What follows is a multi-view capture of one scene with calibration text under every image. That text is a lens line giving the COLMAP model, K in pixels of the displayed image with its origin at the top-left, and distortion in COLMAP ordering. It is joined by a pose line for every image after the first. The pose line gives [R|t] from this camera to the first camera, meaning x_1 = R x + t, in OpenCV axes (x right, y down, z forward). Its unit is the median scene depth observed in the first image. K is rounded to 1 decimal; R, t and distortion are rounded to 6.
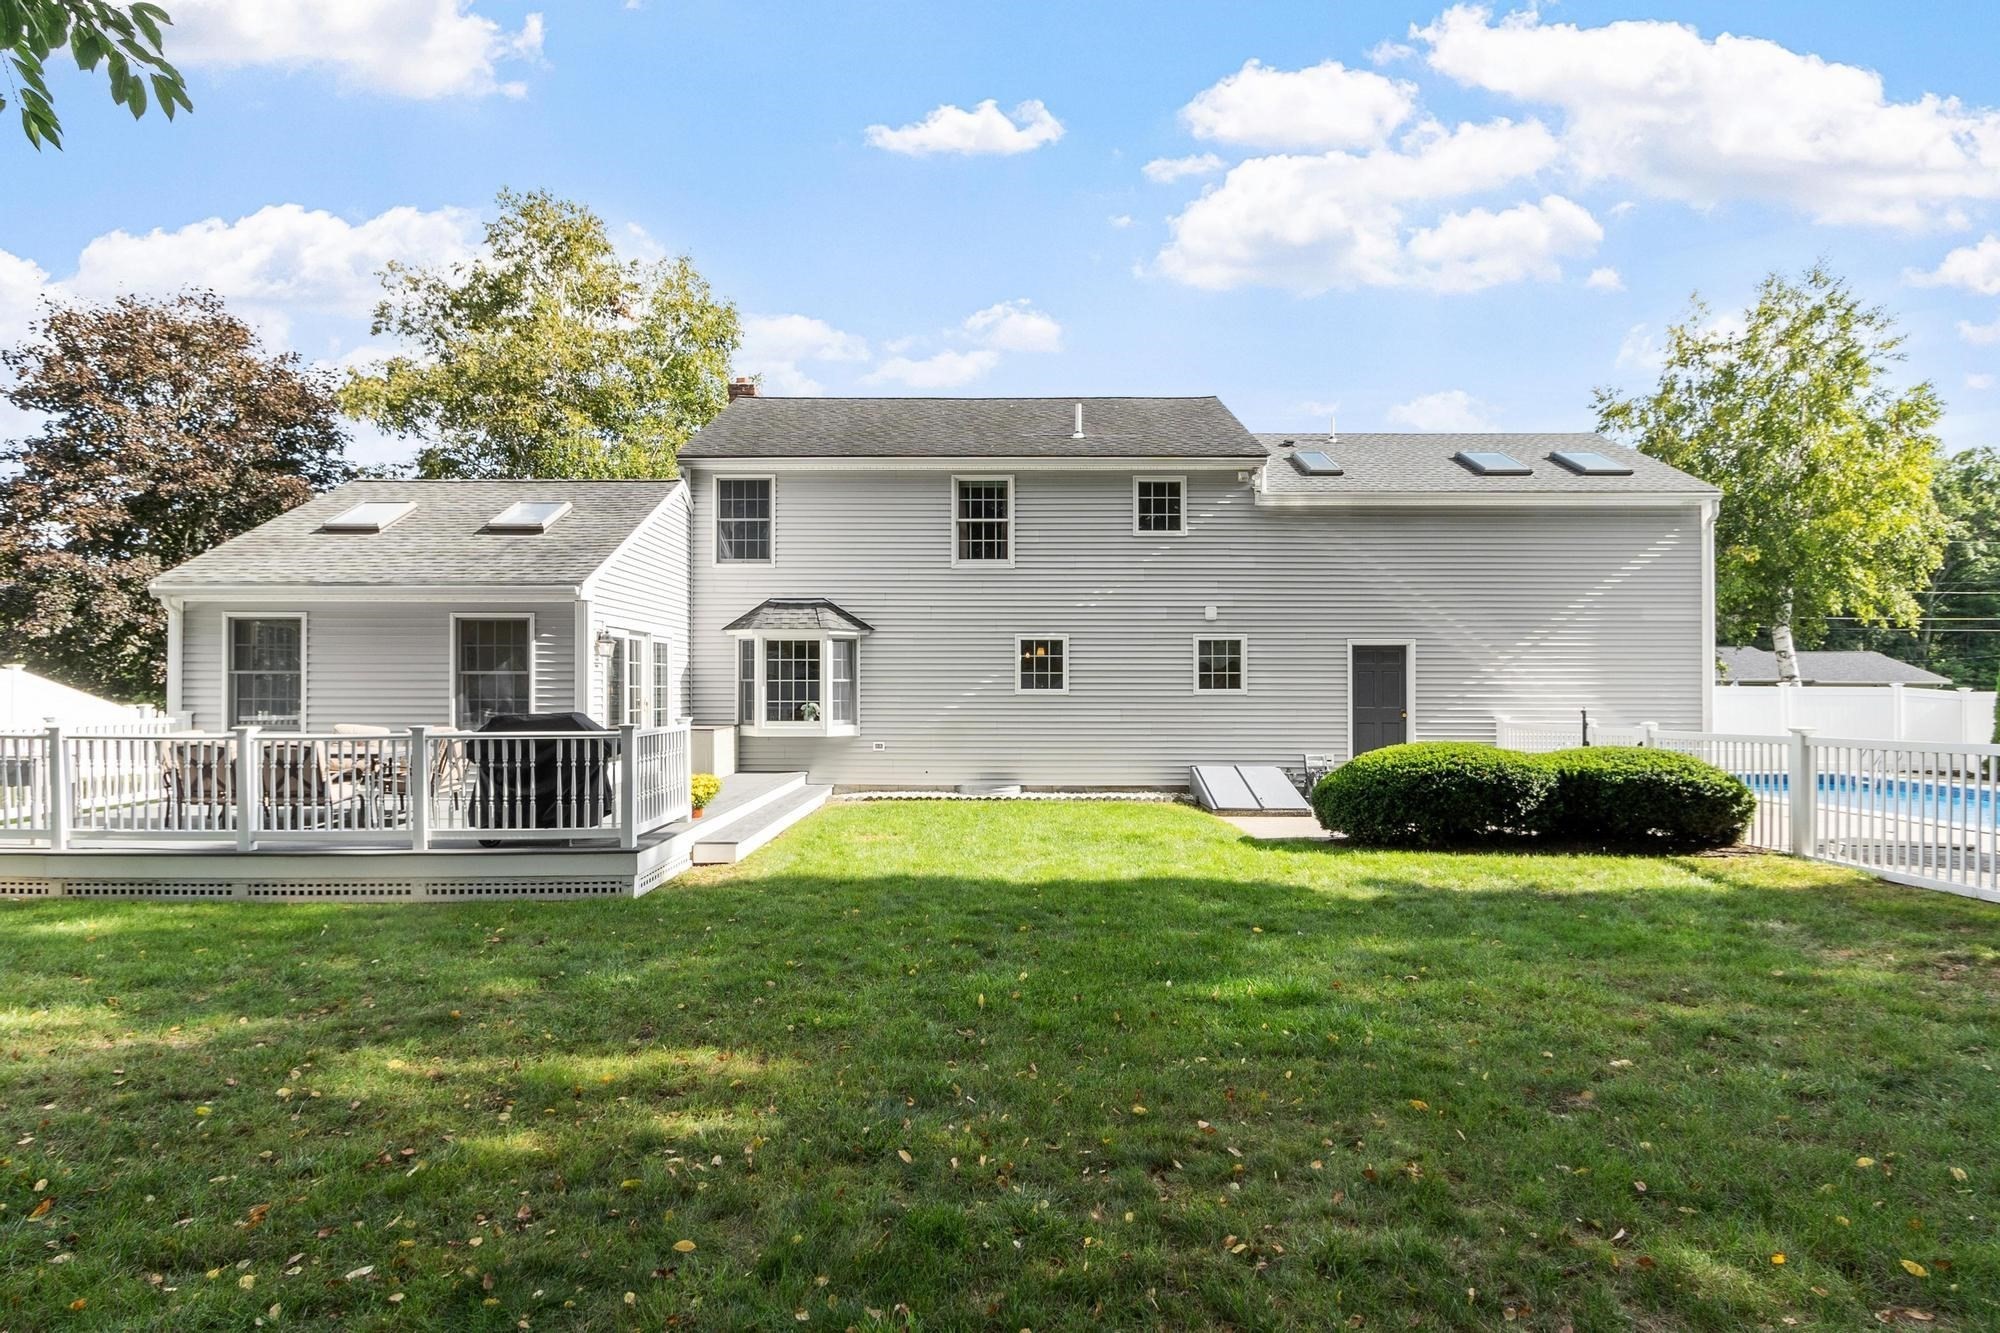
lens RADIAL K [[1027.9, 0, 1000.9], [0, 1027.9, 672.9], [0, 0, 1]] dist [0.000524, -0.000239]
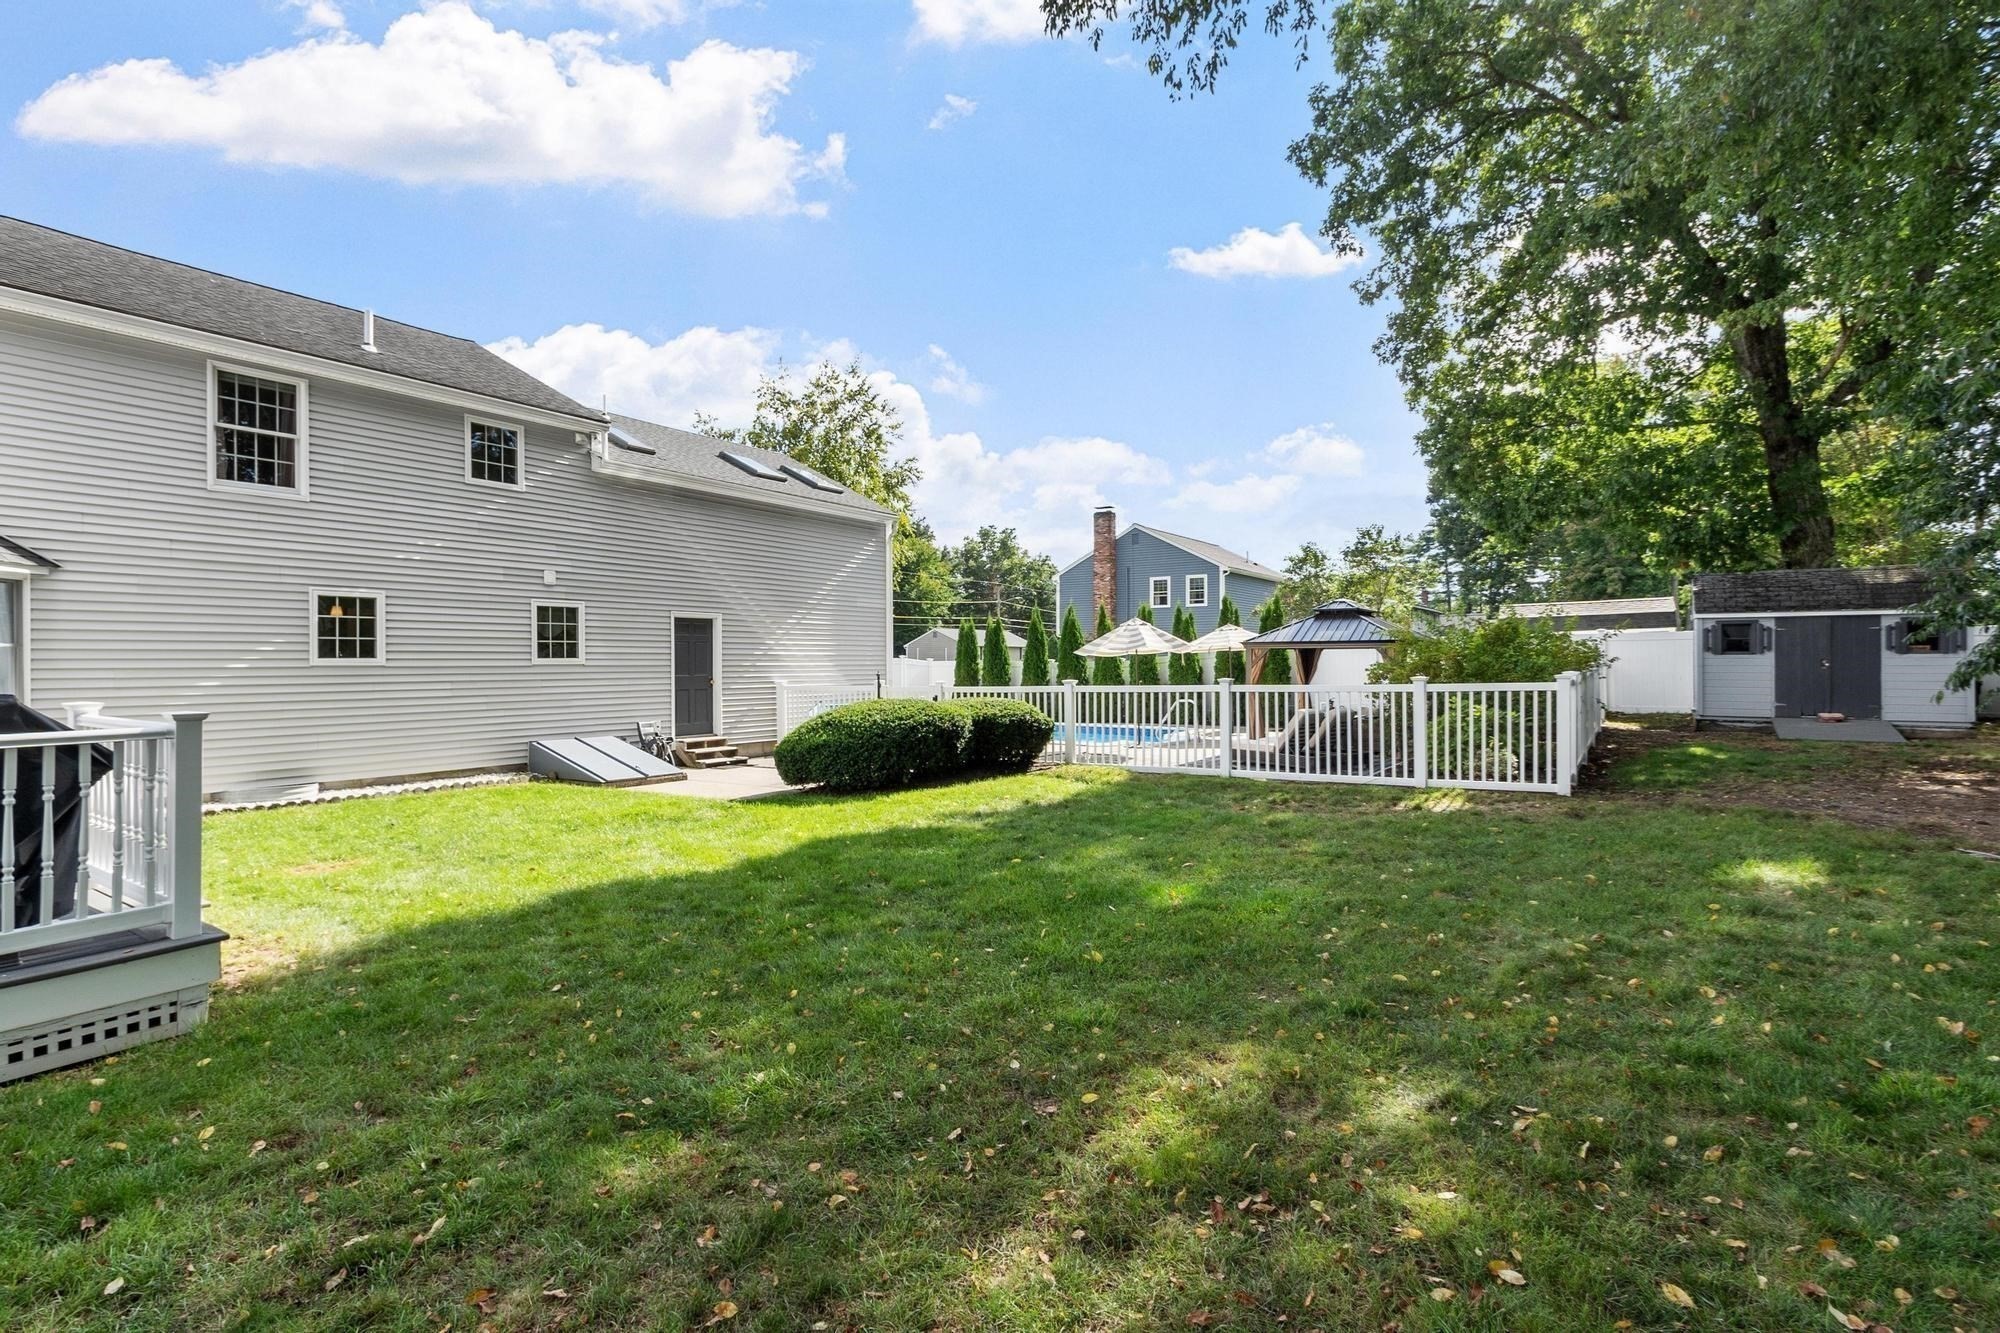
lens RADIAL K [[929.5, 0, 997.6], [0, 929.5, 650.7], [0, 0, 1]] dist [0.000110, 0.000047]
pose [[0.574500, 0.005415, 0.818487, -0.257752], [-0.007095, 0.999973, -0.001636, 0.007157], [-0.818474, -0.004867, 0.574523, 0.177130]]
